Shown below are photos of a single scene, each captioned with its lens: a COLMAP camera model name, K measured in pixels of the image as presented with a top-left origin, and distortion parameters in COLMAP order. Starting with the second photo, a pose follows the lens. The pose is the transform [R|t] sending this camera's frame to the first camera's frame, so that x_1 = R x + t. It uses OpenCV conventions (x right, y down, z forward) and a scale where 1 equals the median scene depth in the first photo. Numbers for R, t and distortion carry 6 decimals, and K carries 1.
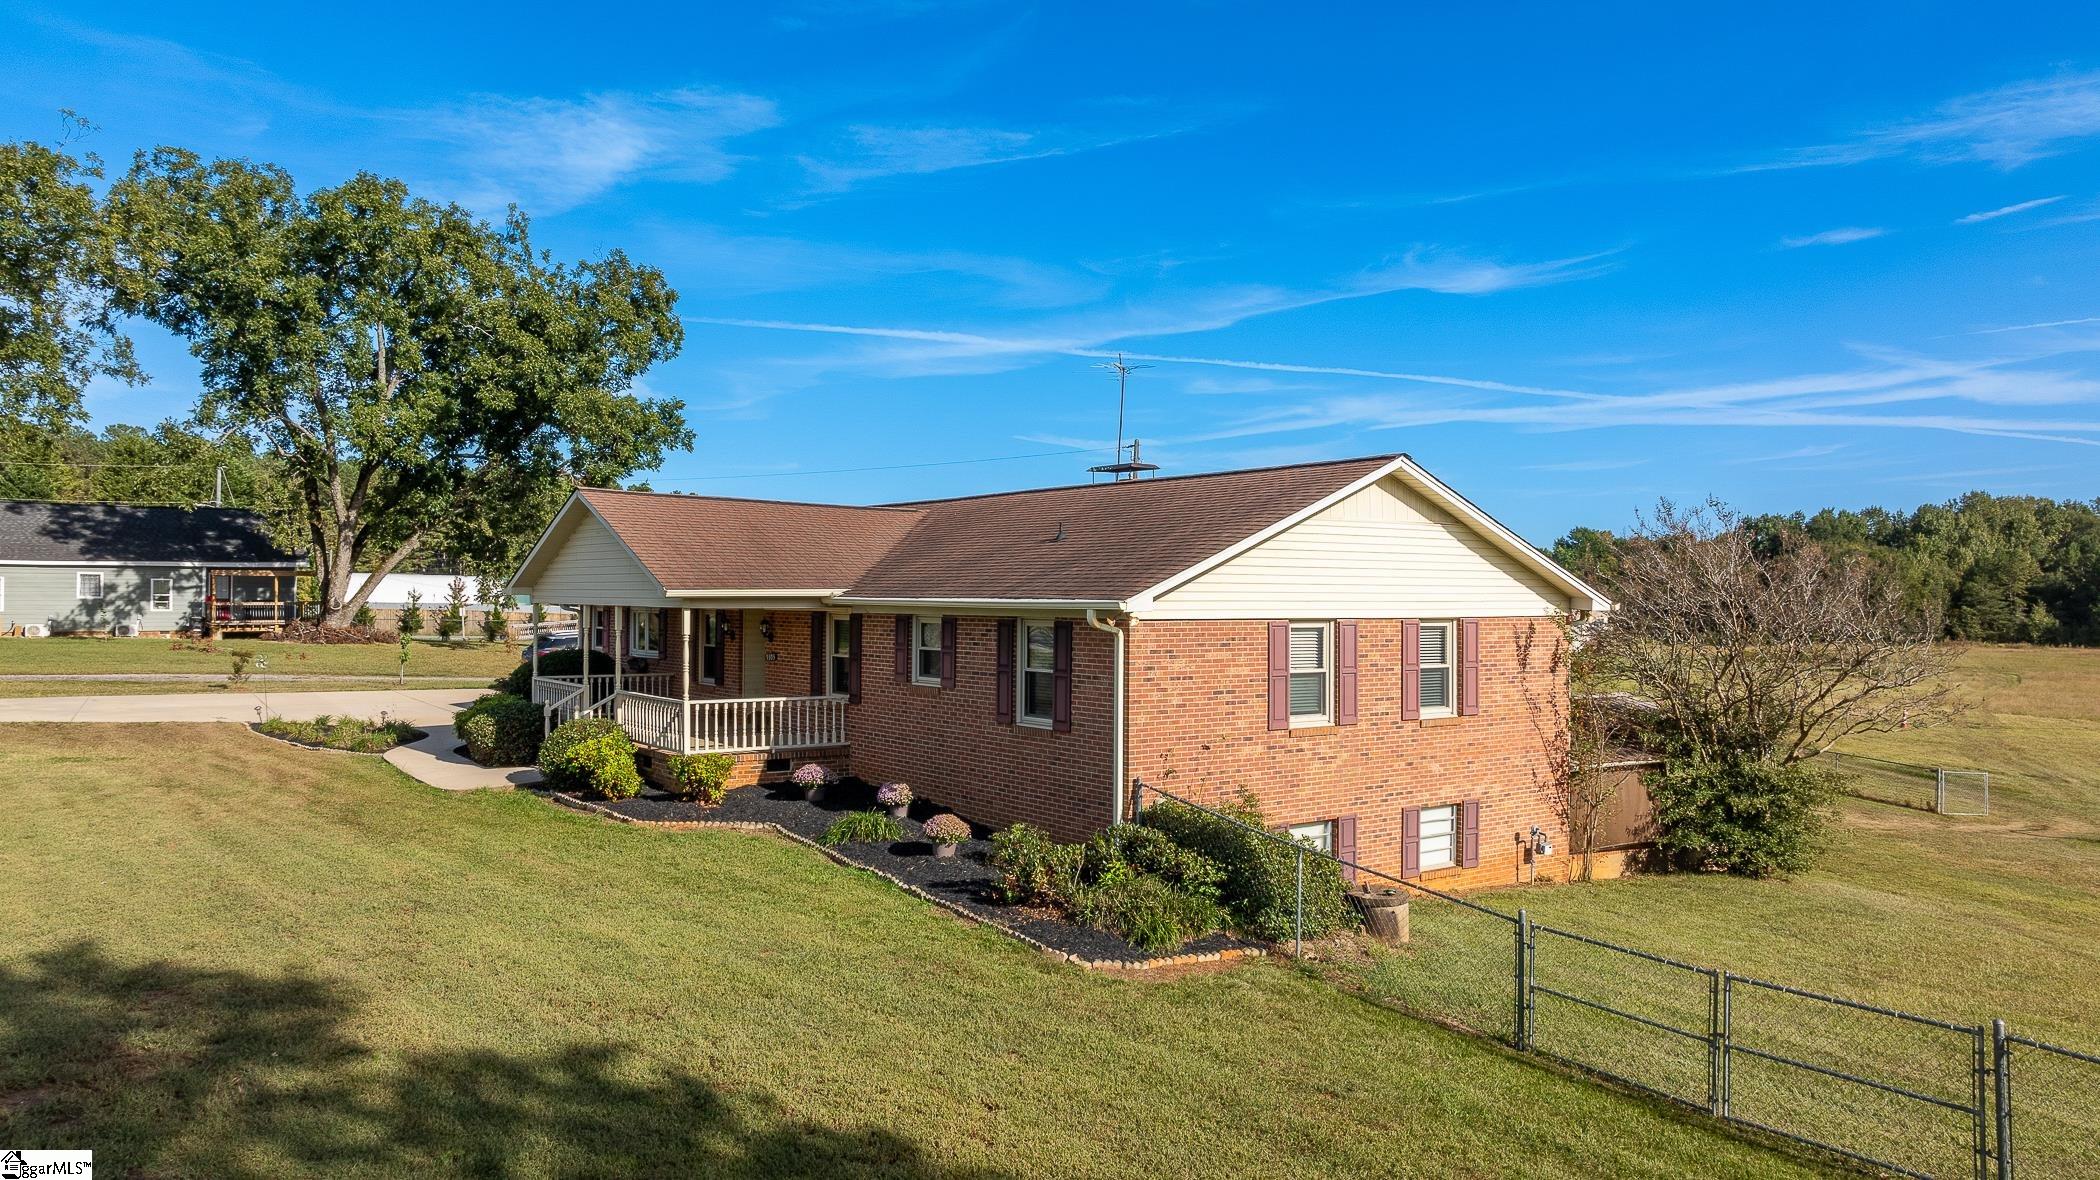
lens RADIAL K [[1553.8, 0, 1062.1], [0, 1553.8, 592.5], [0, 0, 1]] dist [-0.051717, 0.111796]
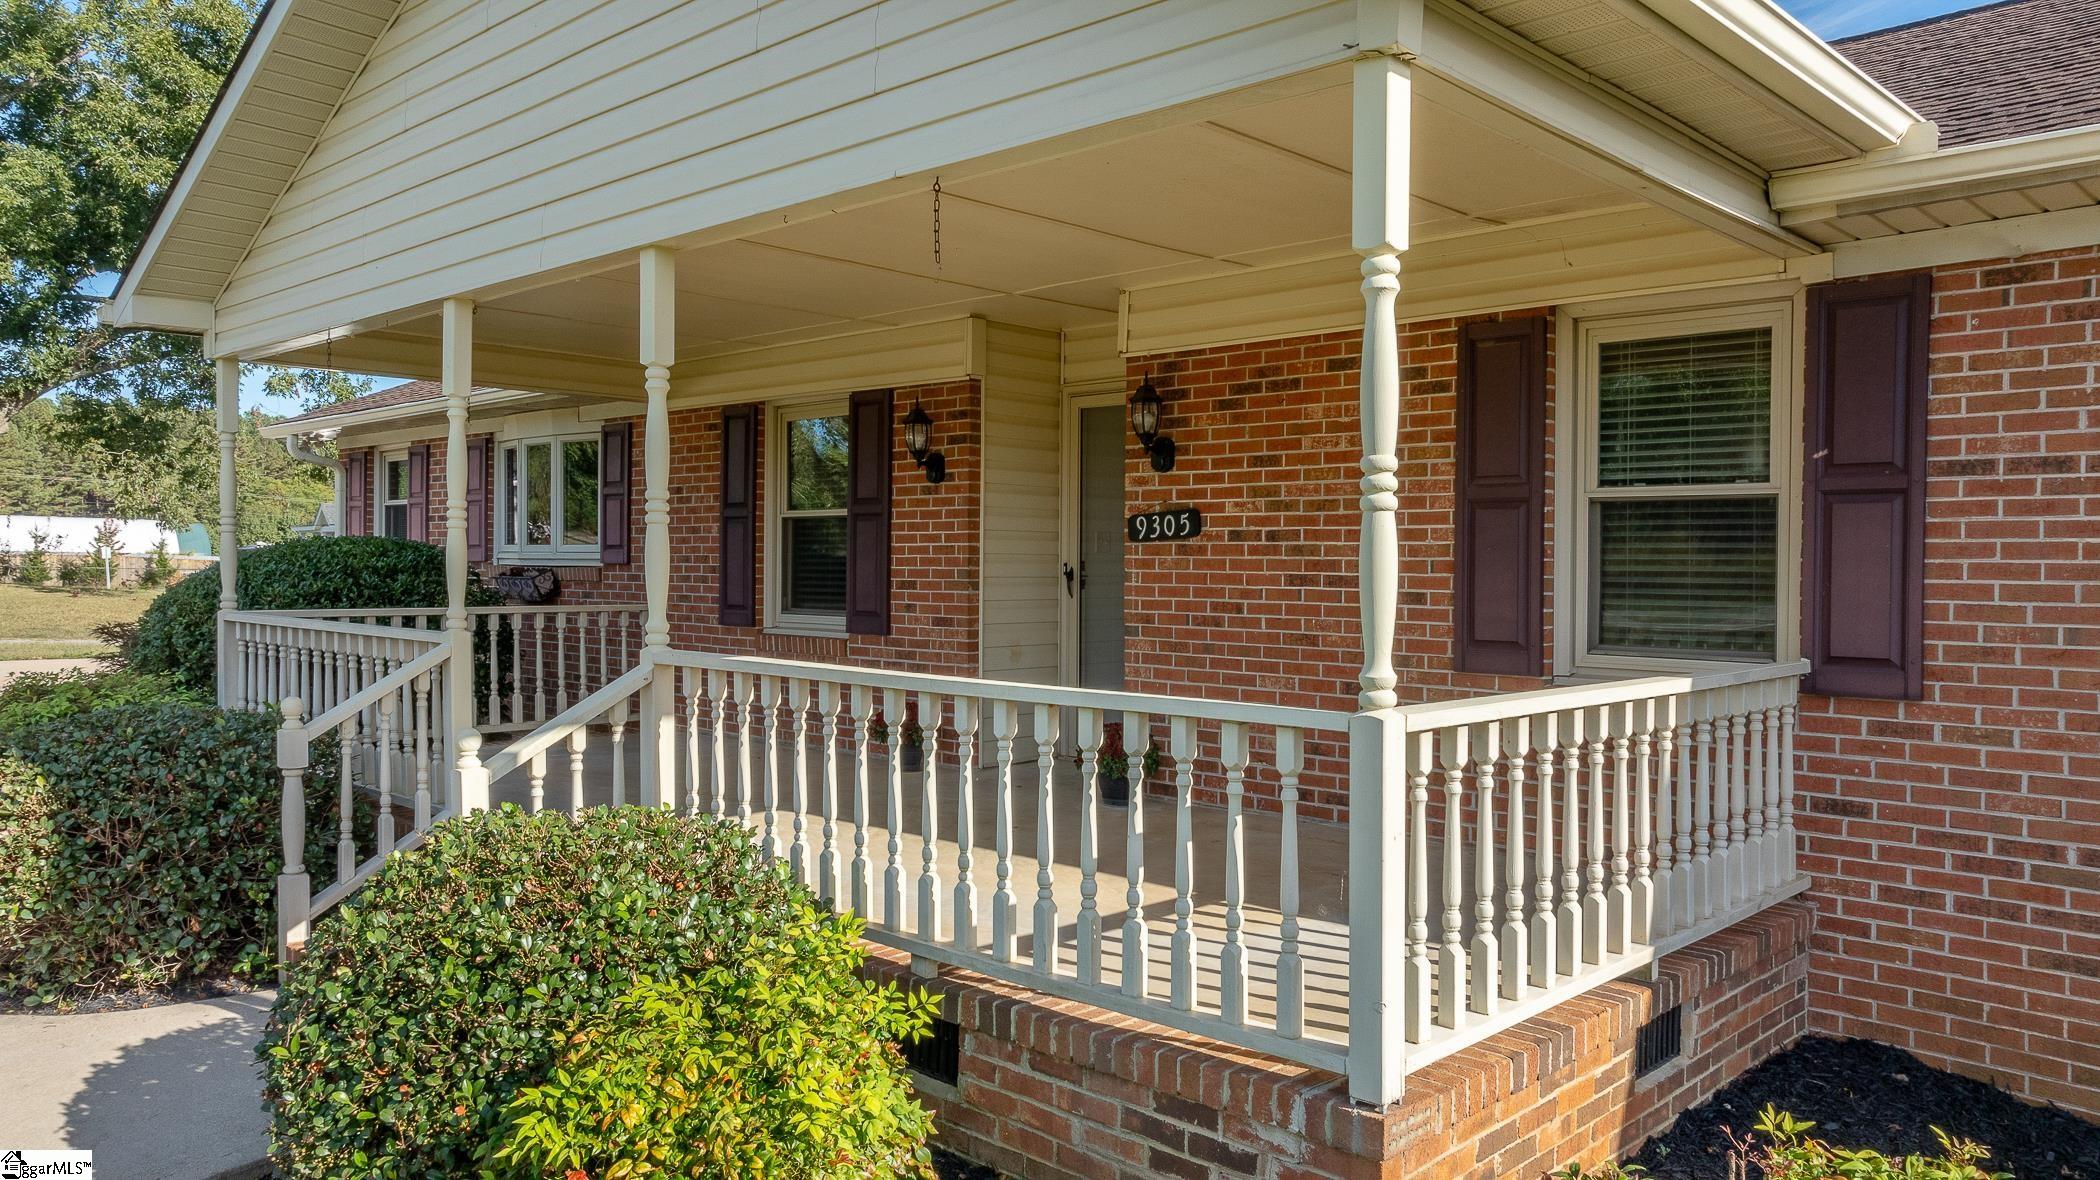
lens RADIAL K [[1553.8, 0, 1062.1], [0, 1553.8, 592.5], [0, 0, 1]] dist [-0.051717, 0.111796]
pose [[0.985238, -0.003170, 0.171162, -0.266391], [-0.000783, 0.999735, 0.023022, 0.049919], [-0.171189, -0.022816, 0.984974, 0.775551]]
